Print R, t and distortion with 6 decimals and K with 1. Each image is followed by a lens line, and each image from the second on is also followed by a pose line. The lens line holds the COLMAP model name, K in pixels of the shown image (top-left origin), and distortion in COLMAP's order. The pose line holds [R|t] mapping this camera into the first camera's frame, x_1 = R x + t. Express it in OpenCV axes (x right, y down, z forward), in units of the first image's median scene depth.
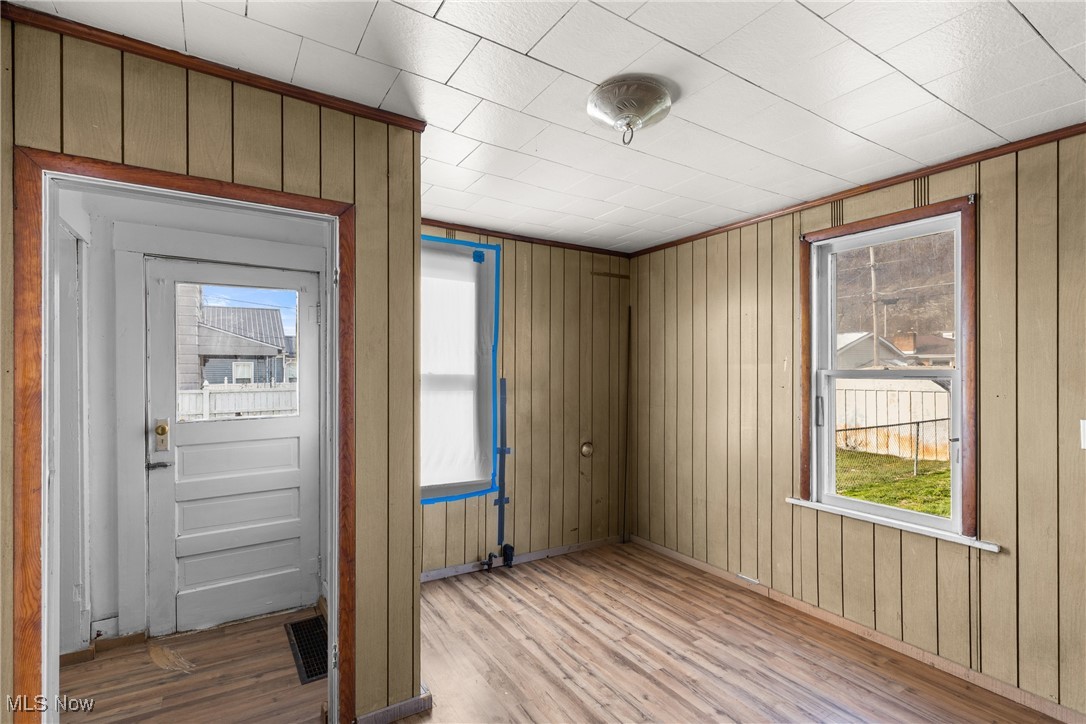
lens RADIAL K [[489.7, 0, 541.6], [0, 489.7, 369.1], [0, 0, 1]] dist [0.007001, -0.000912]
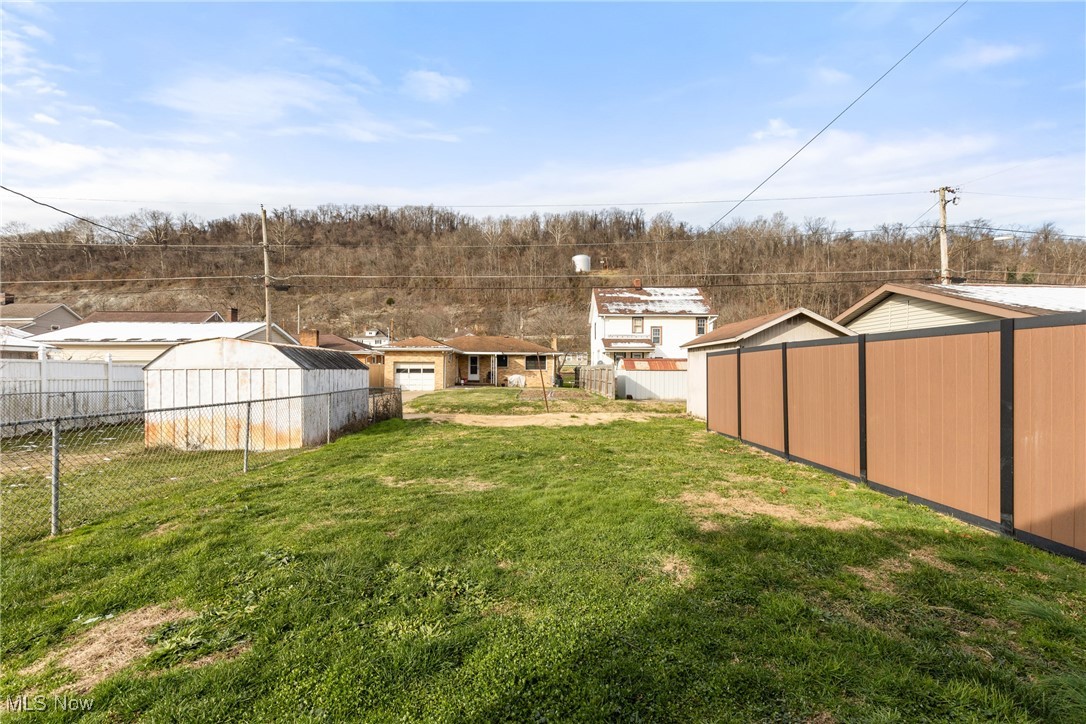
lens RADIAL K [[489.7, 0, 541.6], [0, 489.7, 369.1], [0, 0, 1]] dist [0.007001, -0.000912]
pose [[0.498527, 0.006305, 0.866851, 0.245201], [0.000418, 0.999972, -0.007513, 0.047217], [-0.866874, 0.004108, 0.498510, 0.168425]]
